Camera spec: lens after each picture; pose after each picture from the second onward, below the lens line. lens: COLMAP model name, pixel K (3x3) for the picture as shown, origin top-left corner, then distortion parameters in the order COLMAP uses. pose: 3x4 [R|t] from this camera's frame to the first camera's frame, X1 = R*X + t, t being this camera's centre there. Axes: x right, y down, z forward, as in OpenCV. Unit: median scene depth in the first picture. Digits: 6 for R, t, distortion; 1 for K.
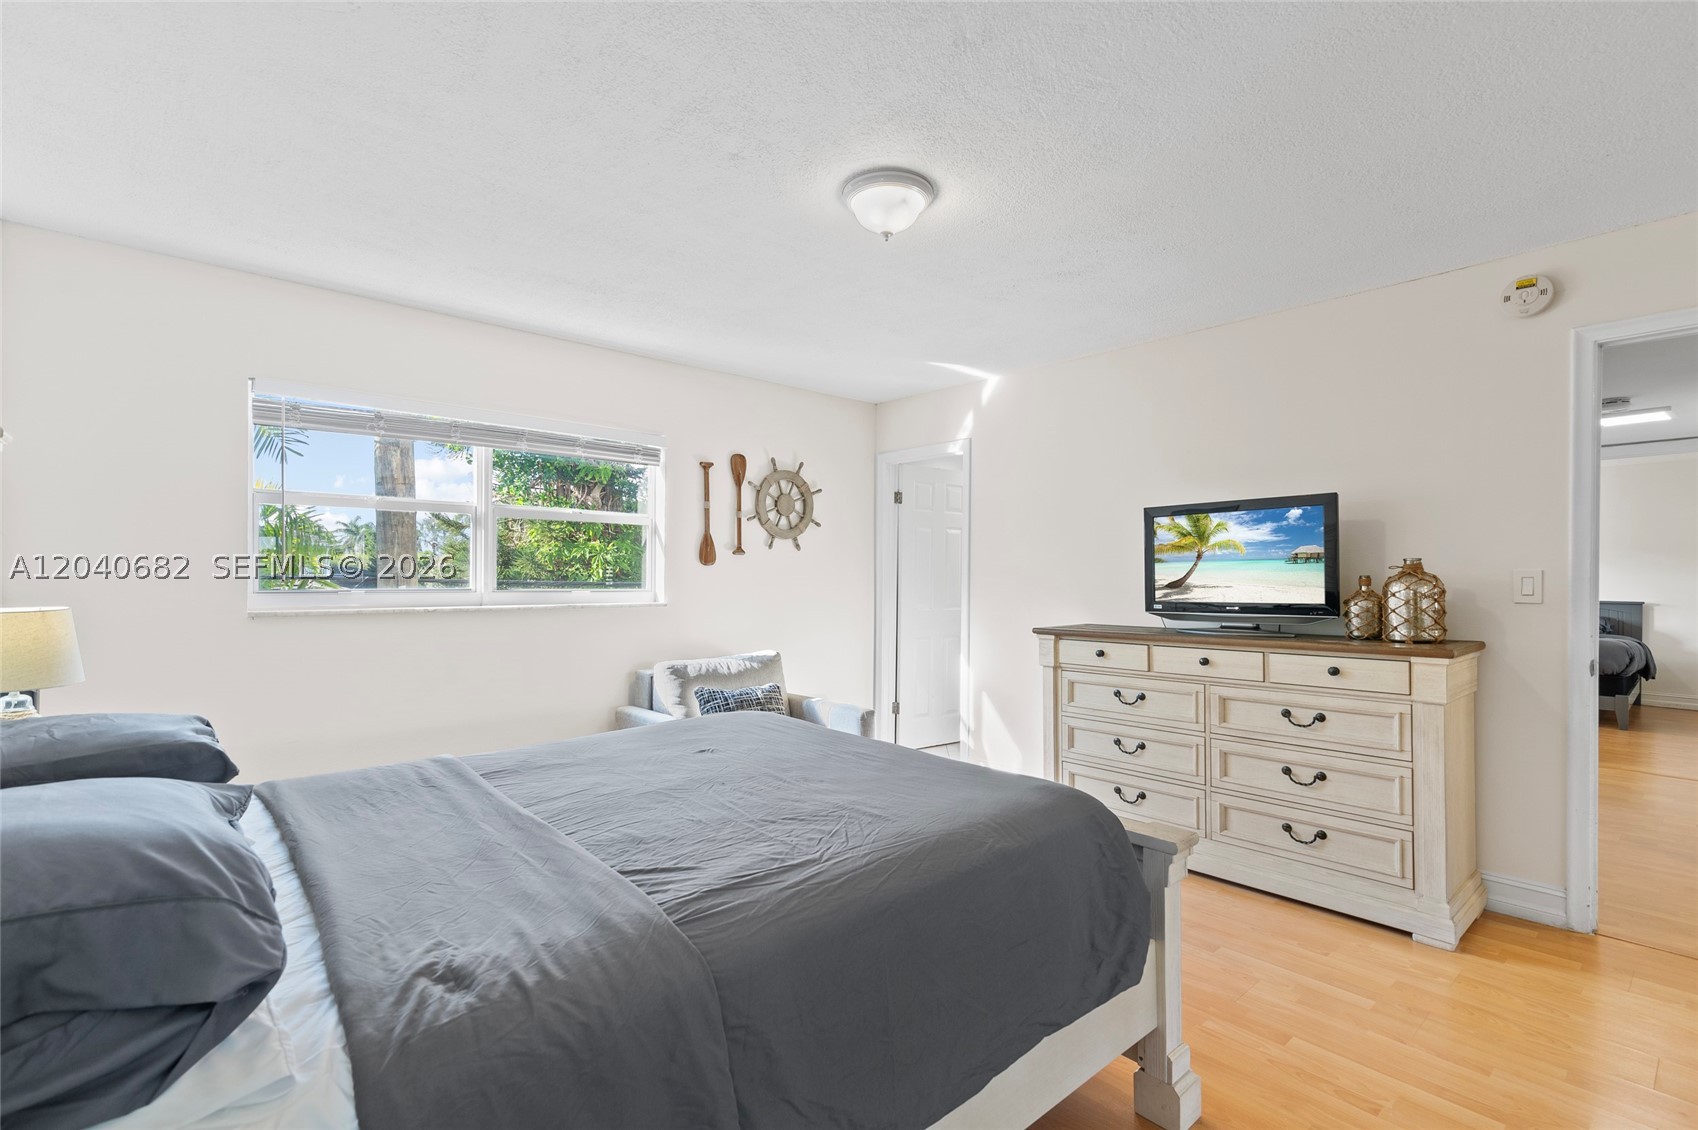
lens RADIAL K [[752.7, 0, 857.7], [0, 752.7, 563.3], [0, 0, 1]] dist [0.001421, 0.000104]
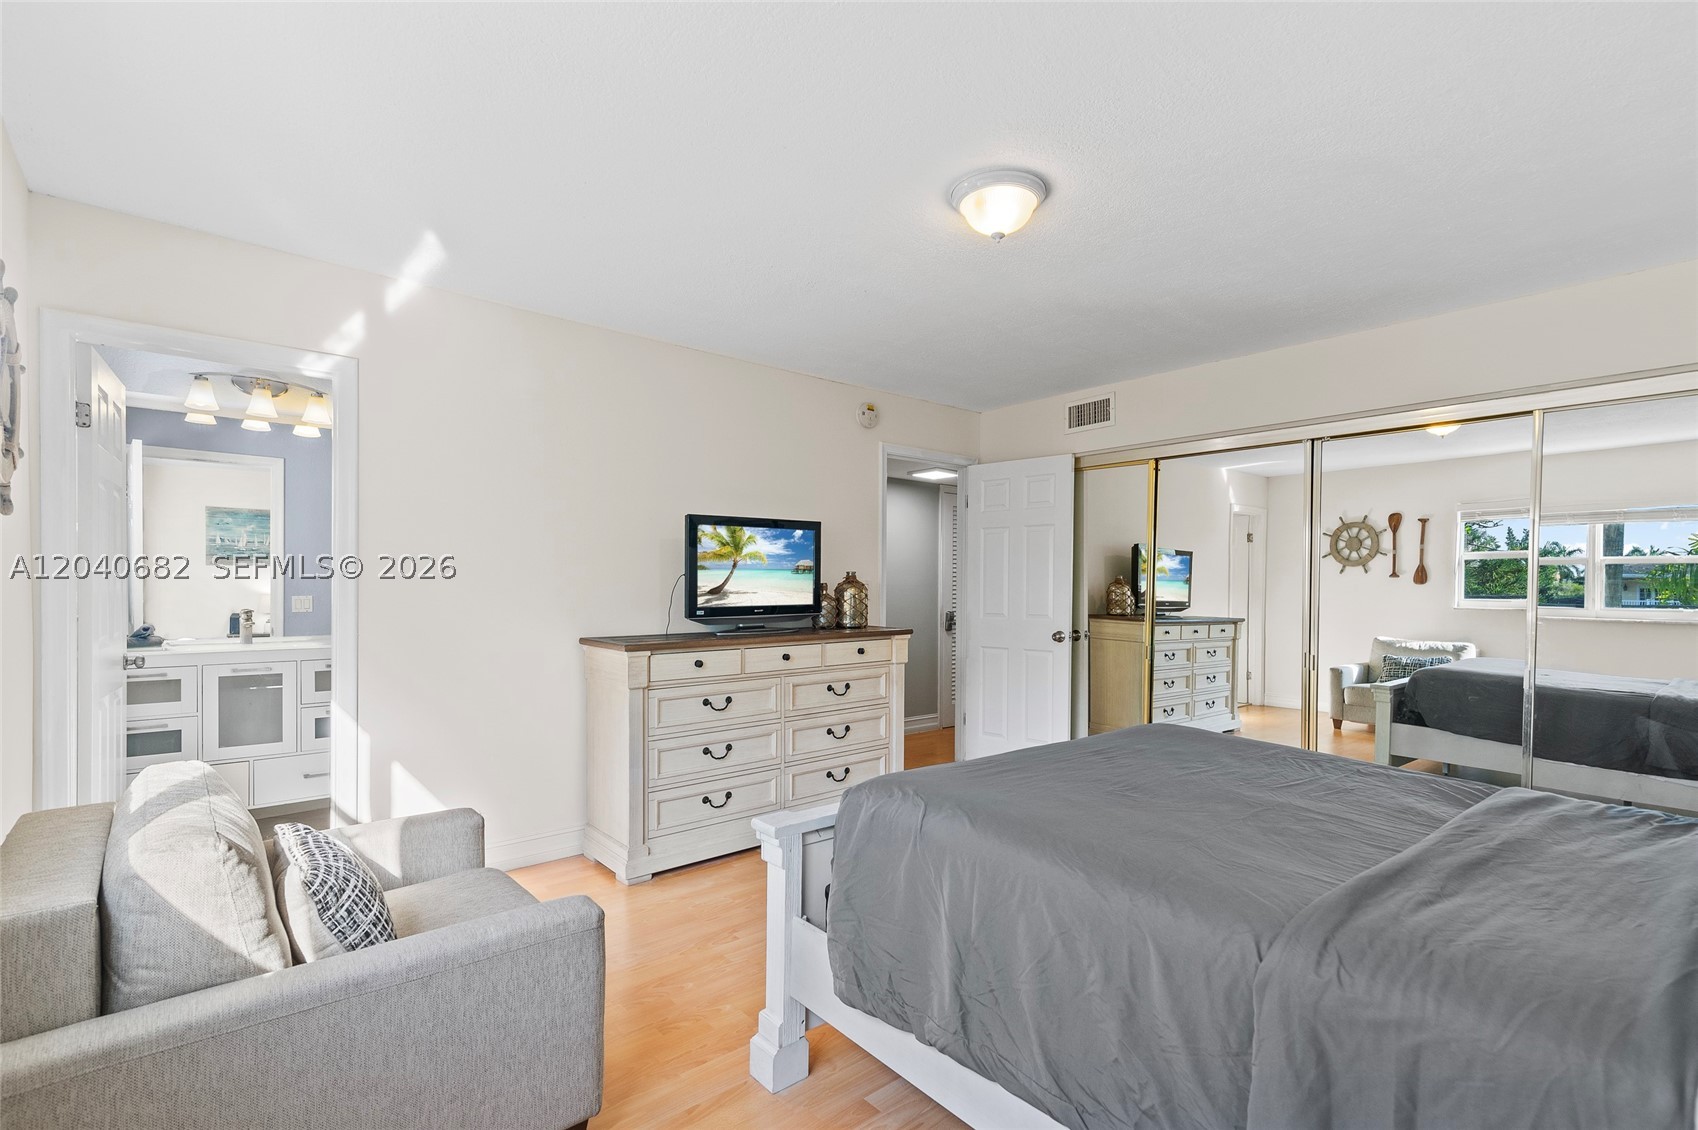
lens RADIAL K [[785.4, 0, 853.8], [0, 785.4, 590.8], [0, 0, 1]] dist [0.011344, -0.000561]
pose [[0.024044, -0.013812, 0.999615, -0.692207], [-0.027492, 0.999517, 0.014472, 0.007143], [-0.999333, -0.027830, 0.023653, 0.807708]]
